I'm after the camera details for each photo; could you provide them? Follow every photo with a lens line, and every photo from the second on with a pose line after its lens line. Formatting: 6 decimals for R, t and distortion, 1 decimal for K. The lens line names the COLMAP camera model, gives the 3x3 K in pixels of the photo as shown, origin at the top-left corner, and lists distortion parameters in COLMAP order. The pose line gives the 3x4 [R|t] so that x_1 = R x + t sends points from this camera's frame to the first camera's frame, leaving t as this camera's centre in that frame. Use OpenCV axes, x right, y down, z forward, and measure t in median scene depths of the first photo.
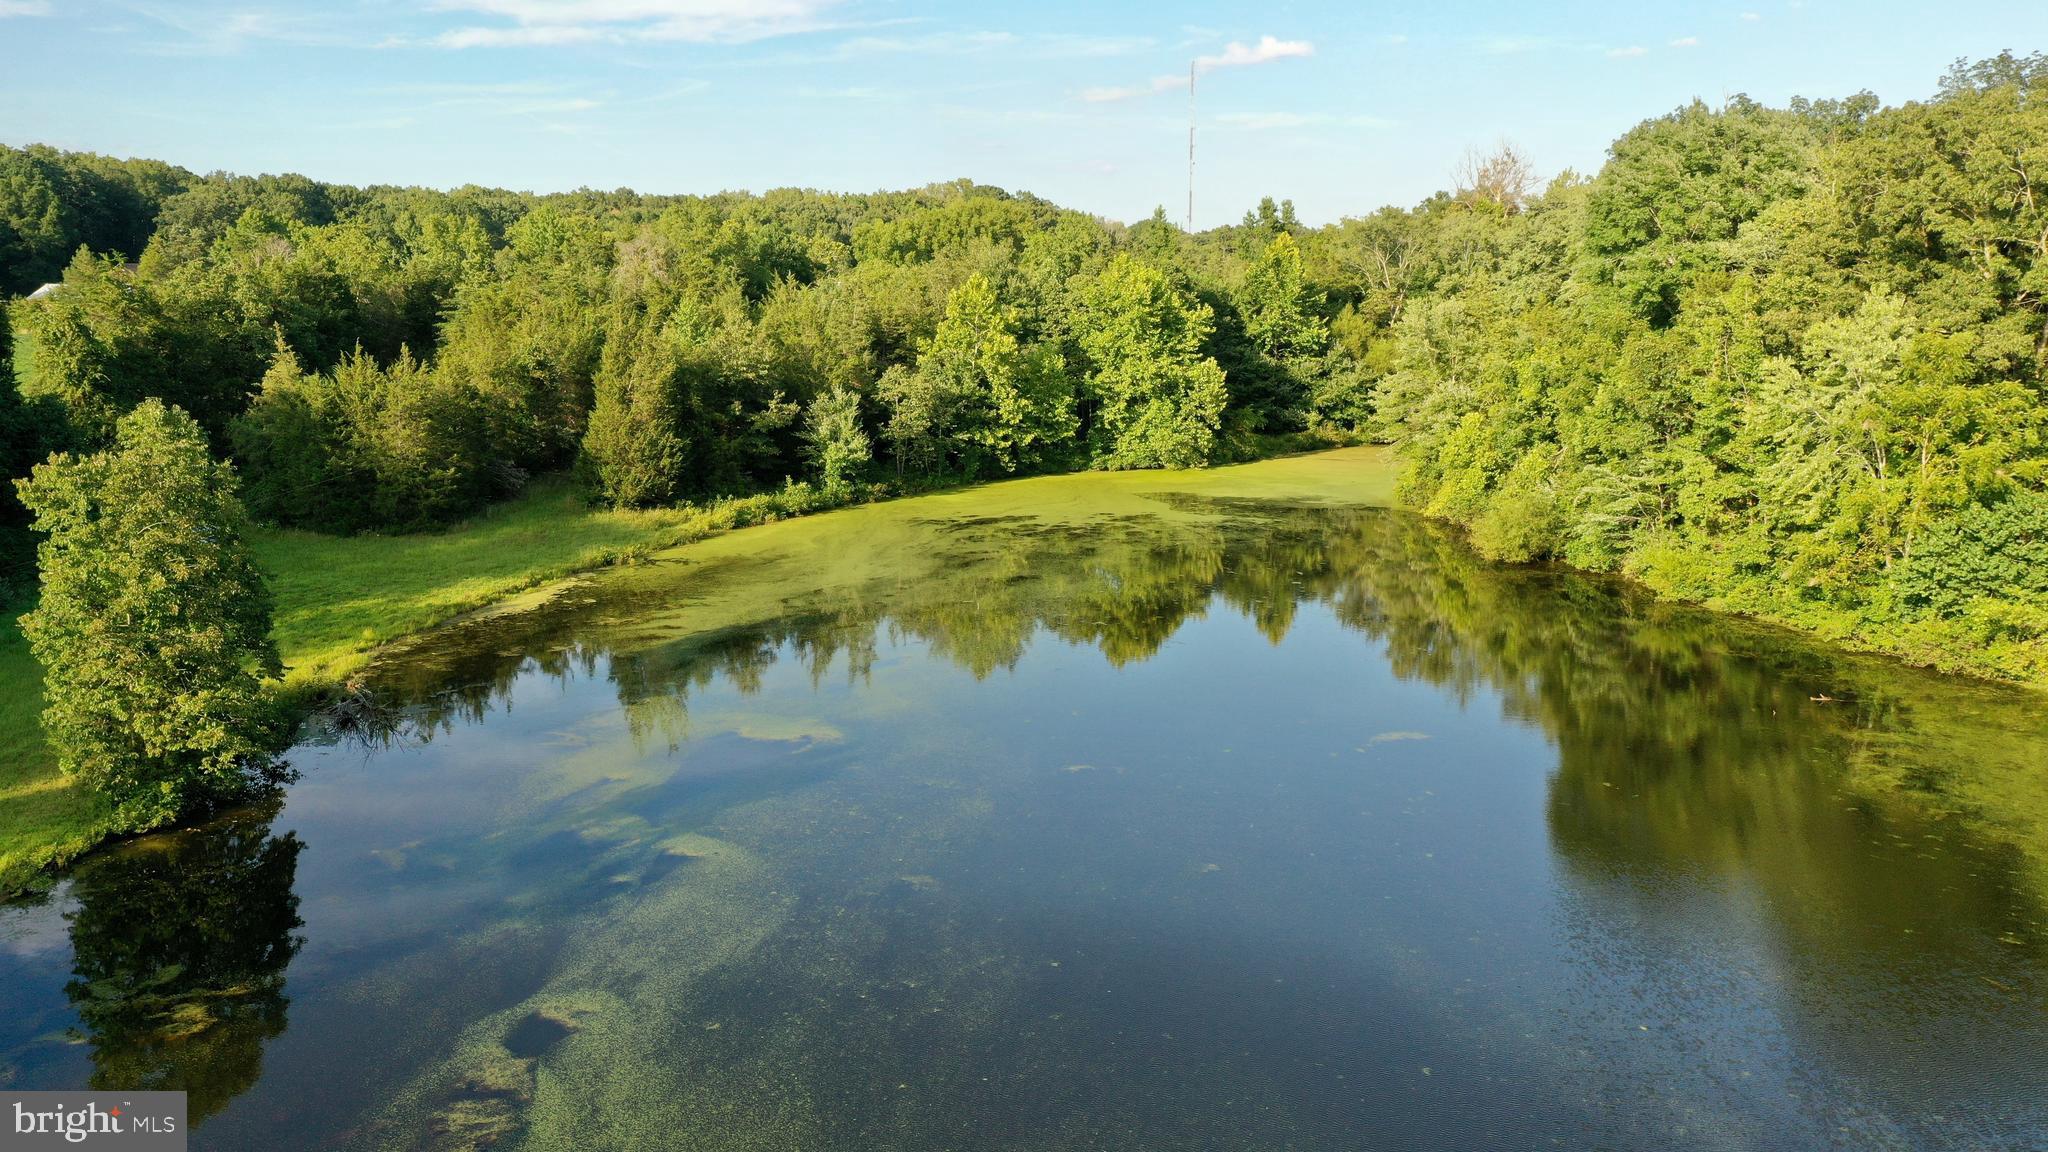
lens RADIAL K [[1650.2, 0, 1028.9], [0, 1650.2, 581.8], [0, 0, 1]] dist [0.011288, 0.004230]
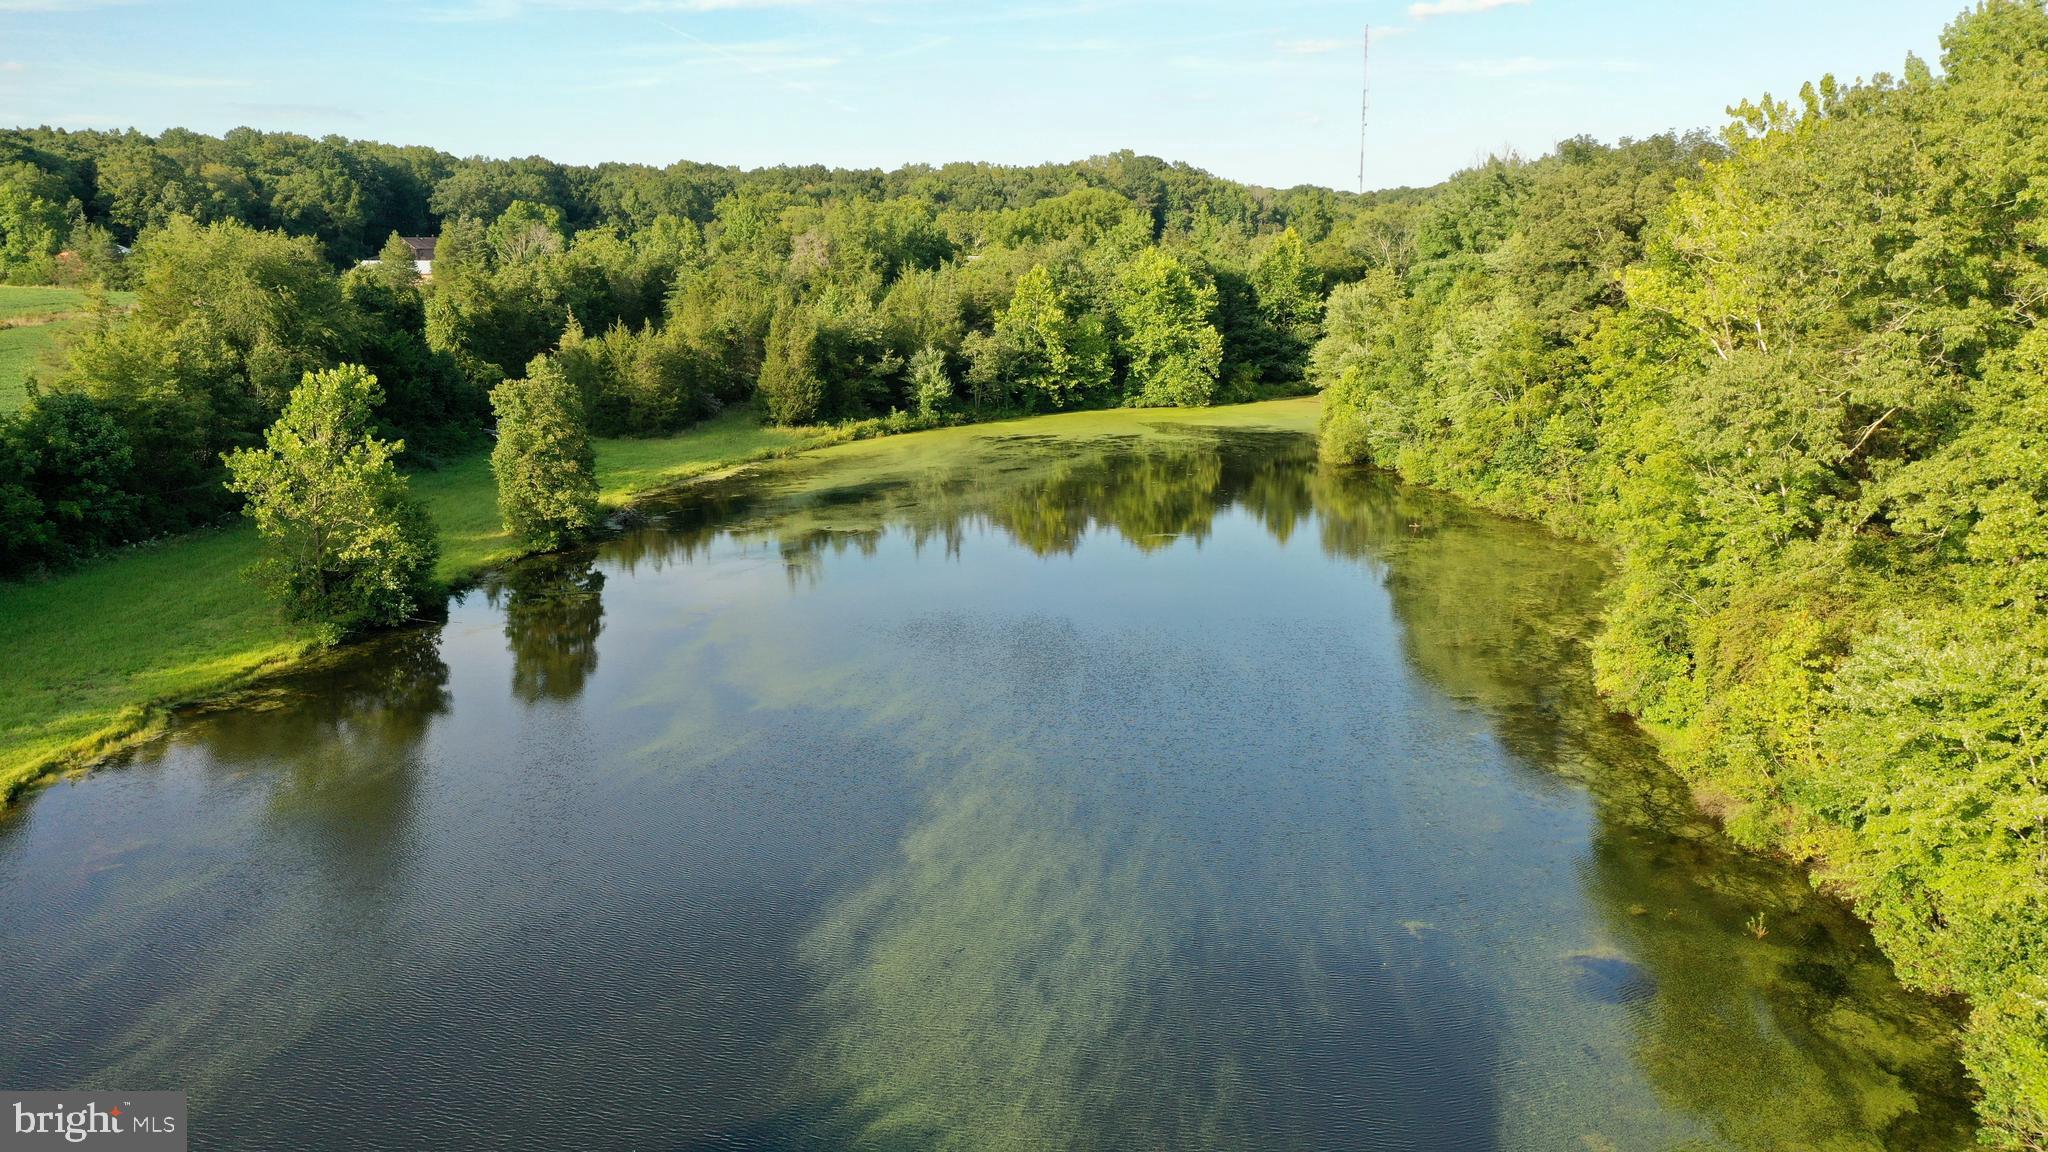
lens RADIAL K [[1650.2, 0, 1021.0], [0, 1650.2, 571.5], [0, 0, 1]] dist [0.011288, 0.004230]
pose [[0.992509, 0.020544, -0.120434, 0.126266], [-0.018008, 0.999593, 0.022103, 0.041537], [0.120839, -0.019769, 0.992475, -0.388388]]
